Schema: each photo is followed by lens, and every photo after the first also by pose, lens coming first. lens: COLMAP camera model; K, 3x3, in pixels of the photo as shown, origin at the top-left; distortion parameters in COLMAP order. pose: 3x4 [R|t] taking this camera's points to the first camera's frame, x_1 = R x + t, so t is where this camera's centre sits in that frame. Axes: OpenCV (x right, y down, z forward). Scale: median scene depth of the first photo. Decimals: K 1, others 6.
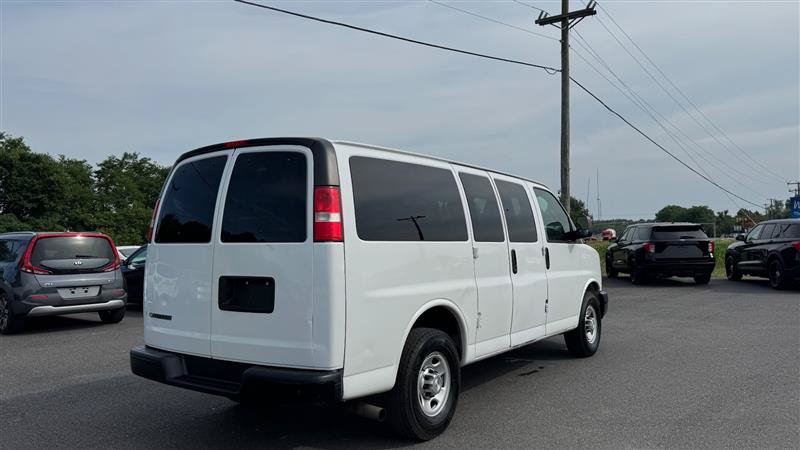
lens RADIAL K [[616.0, 0, 404.5], [0, 616.0, 234.3], [0, 0, 1]] dist [0.120801, -0.151591]
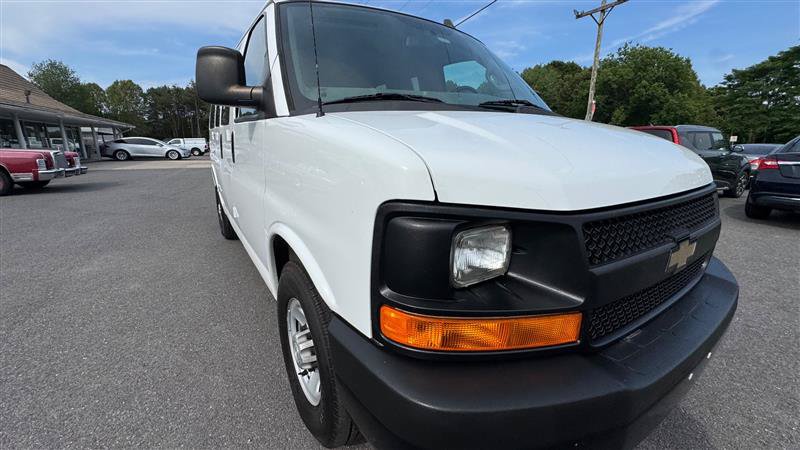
lens RADIAL K [[321.3, 0, 401.8], [0, 321.3, 226.2], [0, 0, 1]] dist [-0.004454, 0.000218]
pose [[-0.373889, 0.246461, -0.894127, 0.301490], [0.006486, 0.964718, 0.263207, 0.018220], [0.927451, 0.092611, -0.362296, 0.786717]]
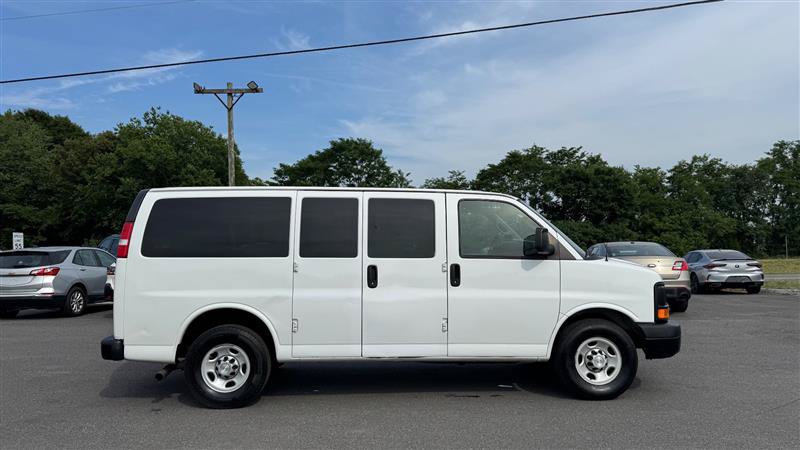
lens RADIAL K [[616.0, 0, 404.5], [0, 616.0, 234.3], [0, 0, 1]] dist [0.120801, -0.151591]
pose [[0.599918, -0.009458, -0.800006, 0.561246], [0.006614, 0.999955, -0.006862, -0.010727], [0.800034, -0.001175, 0.599953, 0.223591]]
